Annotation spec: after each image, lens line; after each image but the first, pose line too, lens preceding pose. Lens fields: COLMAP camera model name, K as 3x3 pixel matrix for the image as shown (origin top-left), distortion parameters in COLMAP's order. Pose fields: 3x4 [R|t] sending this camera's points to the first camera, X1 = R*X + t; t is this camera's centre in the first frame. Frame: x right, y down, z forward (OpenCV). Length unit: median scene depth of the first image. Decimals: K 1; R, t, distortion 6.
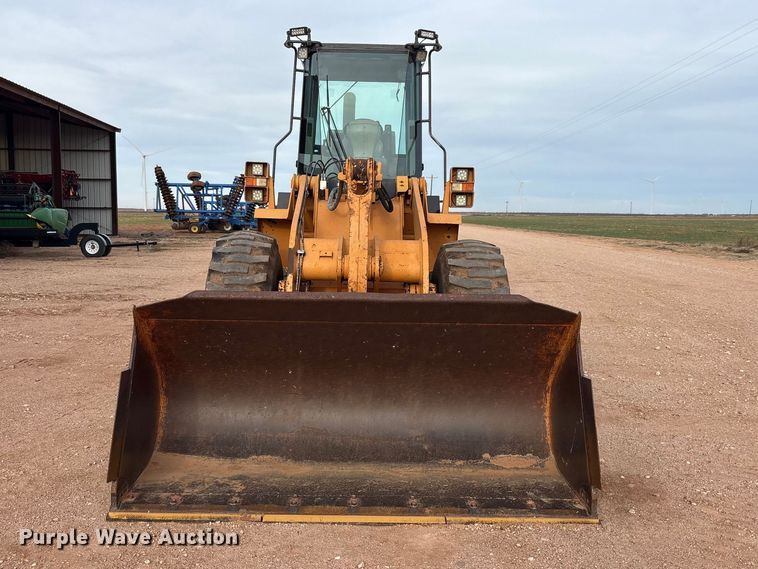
lens RADIAL K [[764.5, 0, 345.2], [0, 764.5, 313.9], [0, 0, 1]] dist [0.154670, -0.429916]
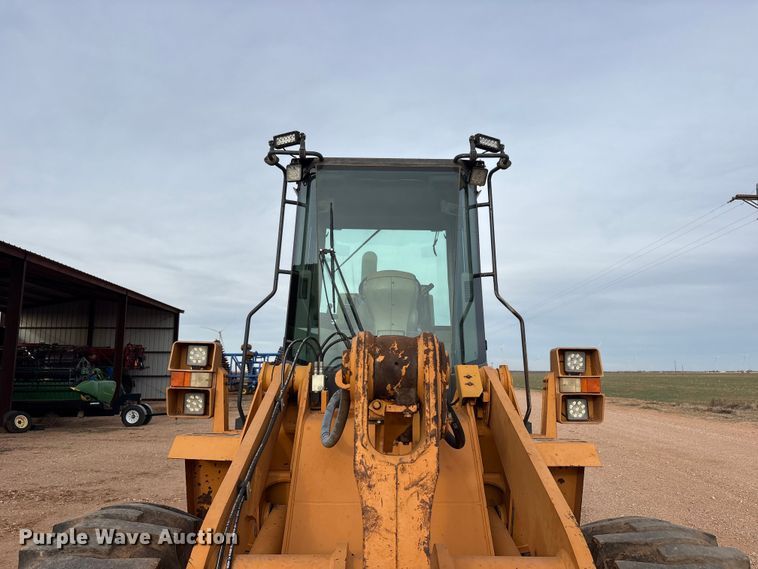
lens RADIAL K [[574.1, 0, 382.9], [0, 574.1, 279.2], [0, 0, 1]] dist [0.063616, -0.069725]
pose [[0.999681, -0.007031, 0.024268, 0.006265], [0.013670, 0.958284, -0.285490, -0.112423], [-0.021248, 0.285730, 0.958074, 0.549266]]
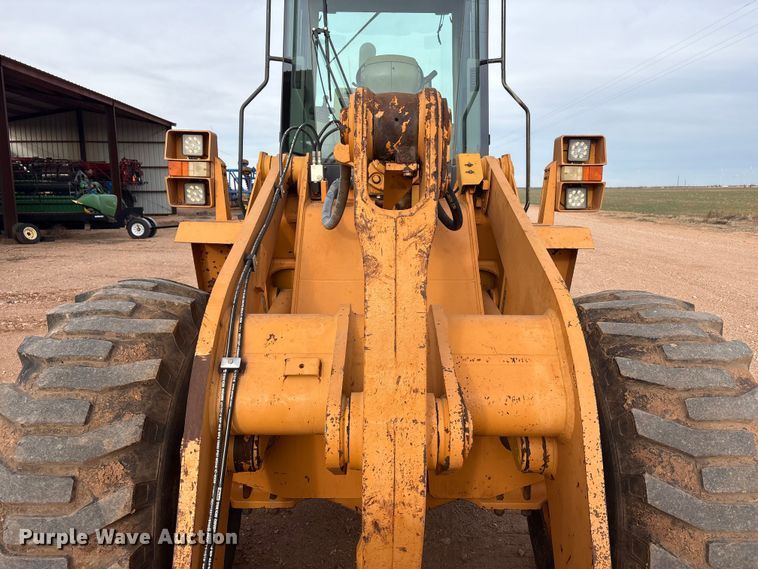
lens RADIAL K [[578.7, 0, 379.0], [0, 578.7, 284.5], [0, 0, 1]] dist [0.027146, -0.011502]
pose [[0.999754, -0.016901, 0.014342, 0.006069], [0.016430, 0.999342, 0.032343, -0.095454], [-0.014880, -0.032100, 0.999374, 0.552565]]
